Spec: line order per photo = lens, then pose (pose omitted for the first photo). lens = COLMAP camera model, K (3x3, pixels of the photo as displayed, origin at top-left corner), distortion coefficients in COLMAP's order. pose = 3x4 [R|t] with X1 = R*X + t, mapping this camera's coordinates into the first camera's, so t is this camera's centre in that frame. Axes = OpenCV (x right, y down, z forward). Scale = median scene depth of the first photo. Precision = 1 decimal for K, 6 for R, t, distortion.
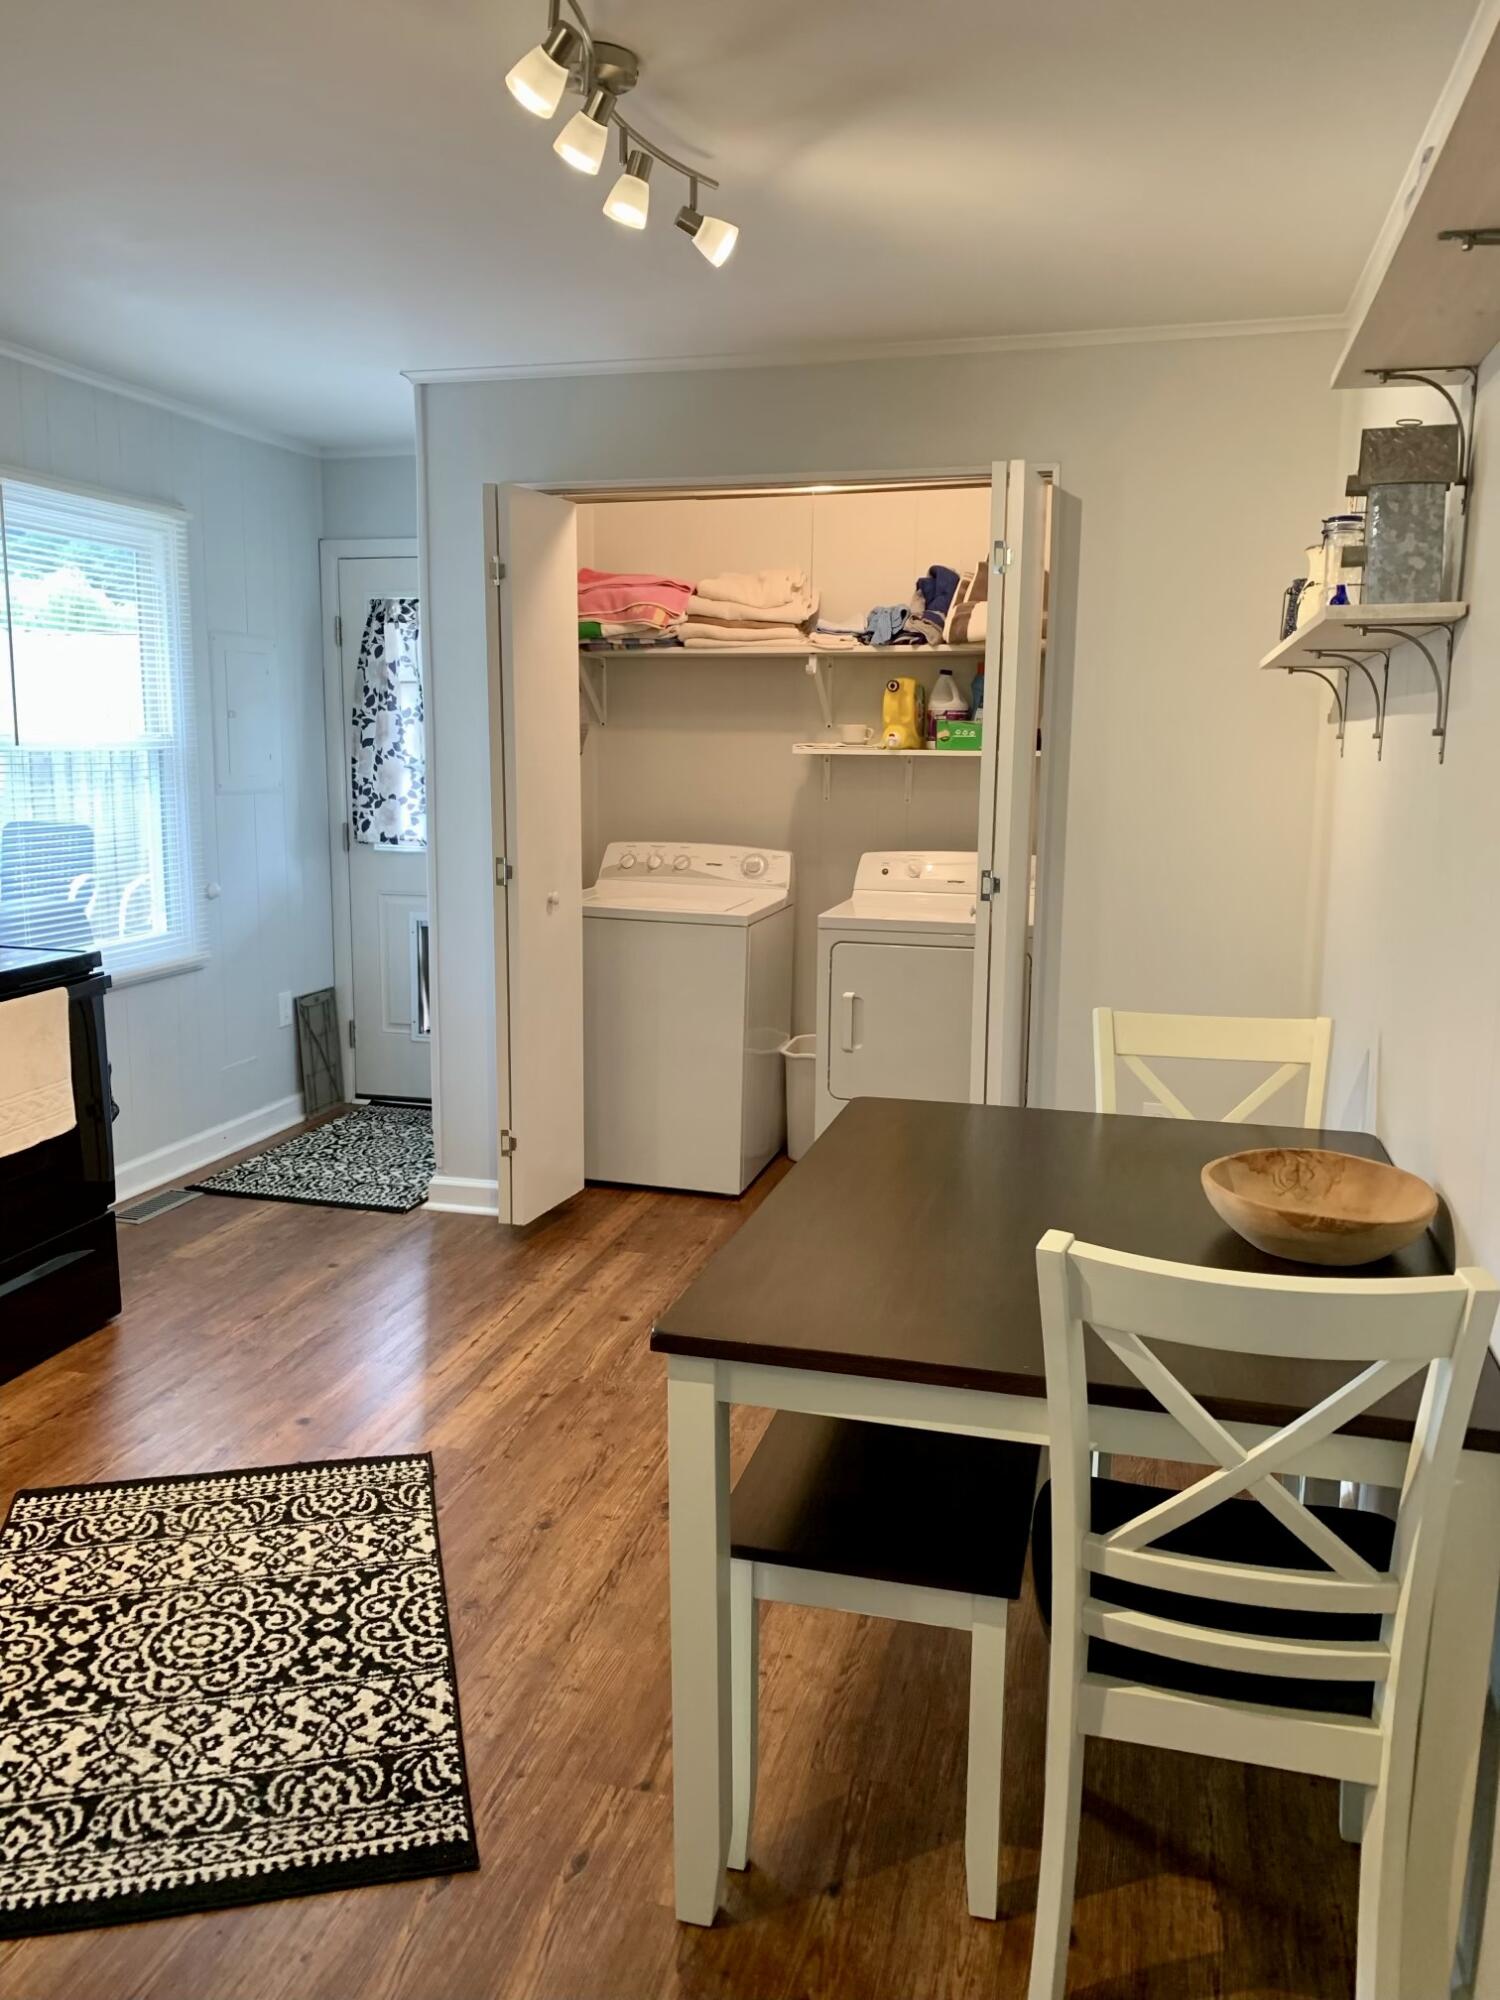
lens RADIAL K [[1530.3, 0, 737.5], [0, 1530.3, 1004.5], [0, 0, 1]] dist [0.036604, -0.056662]
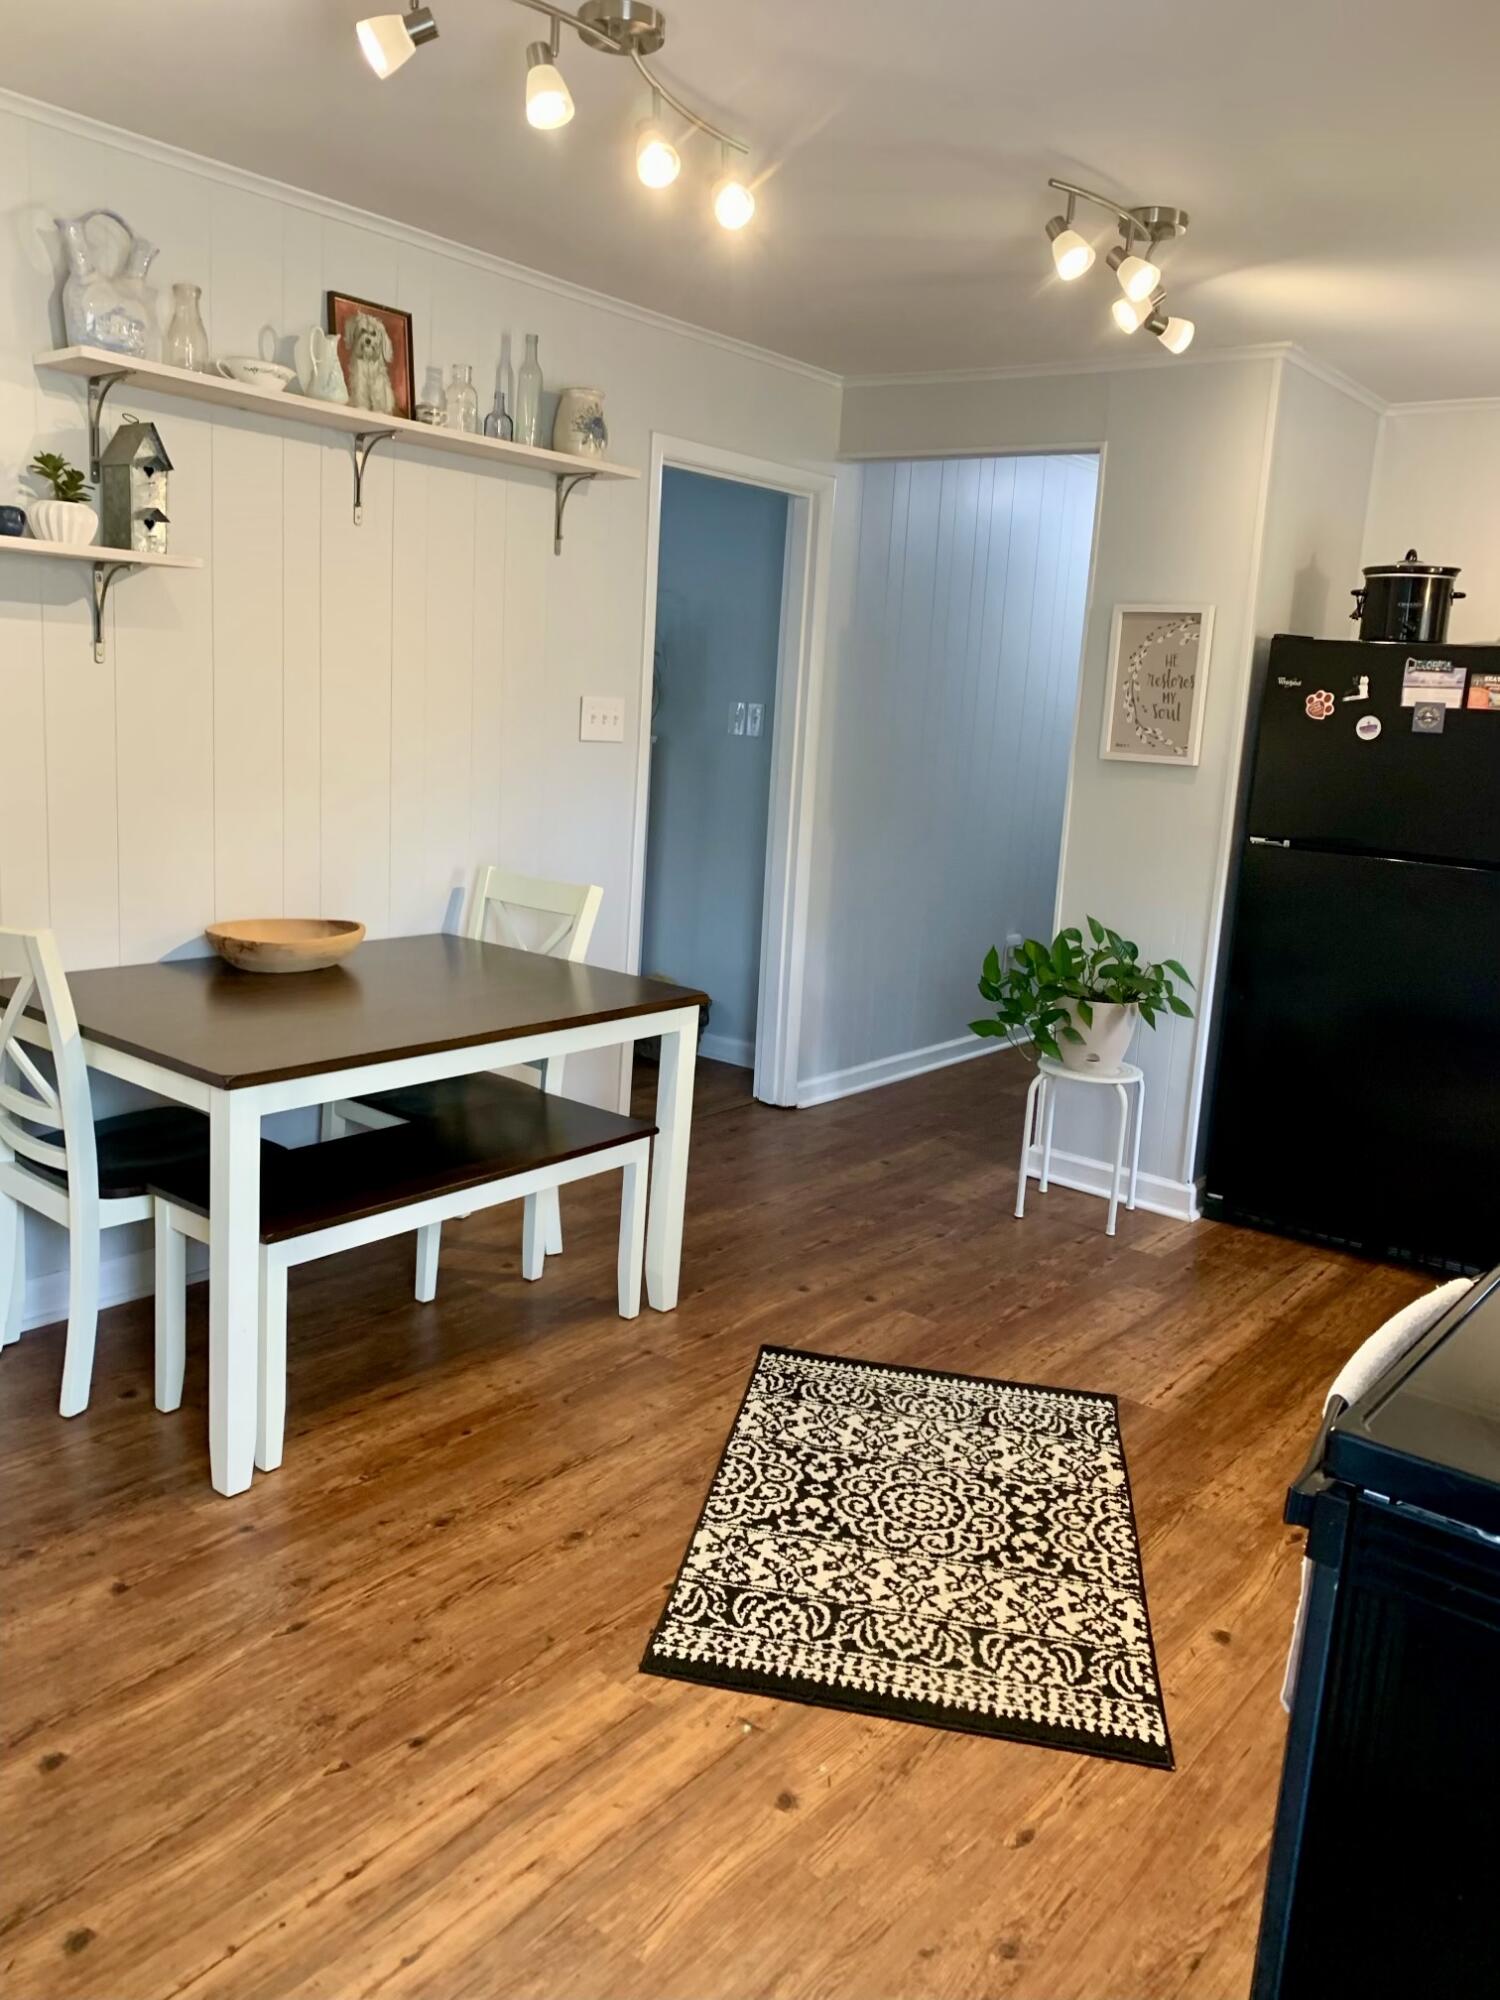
lens RADIAL K [[1530.3, 0, 748.3], [0, 1530.3, 997.0], [0, 0, 1]] dist [0.036604, -0.056662]
pose [[-0.914414, -0.150323, 0.375833, -0.574064], [-0.008541, 0.935444, 0.353372, -0.325318], [-0.404691, 0.319918, -0.856667, 1.819575]]
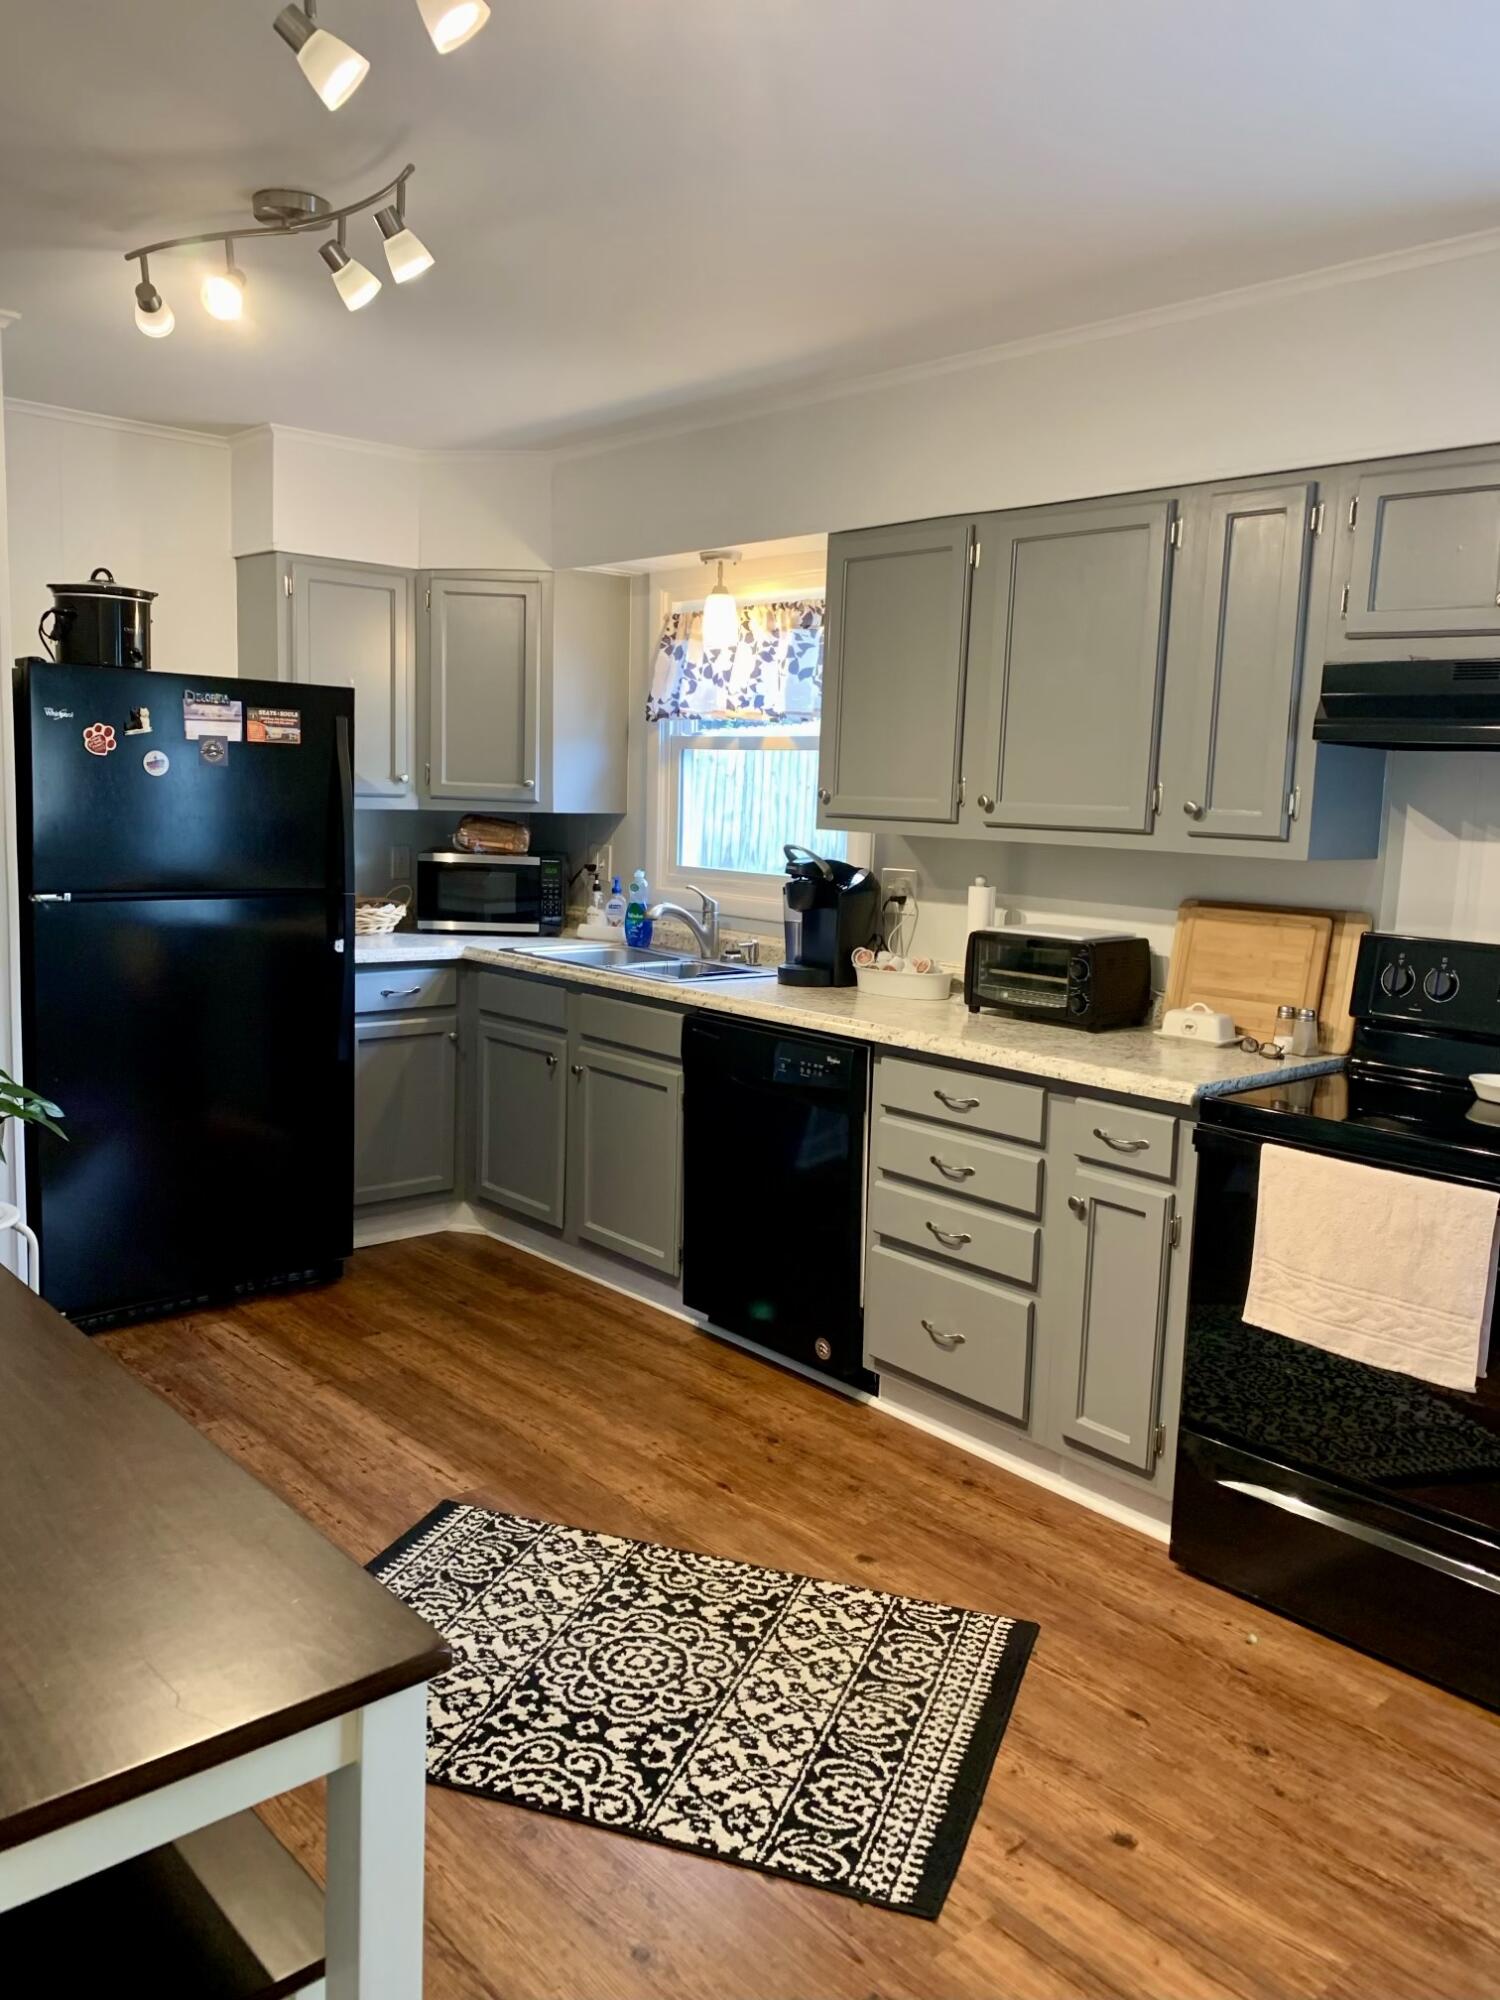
lens RADIAL K [[1530.3, 0, 759.4], [0, 1530.3, 1004.1], [0, 0, 1]] dist [0.036604, -0.056662]
pose [[-0.543058, 0.086085, -0.835271, 0.415288], [-0.187142, 0.957304, 0.220334, -0.243159], [0.818576, 0.275968, -0.503761, 1.399309]]
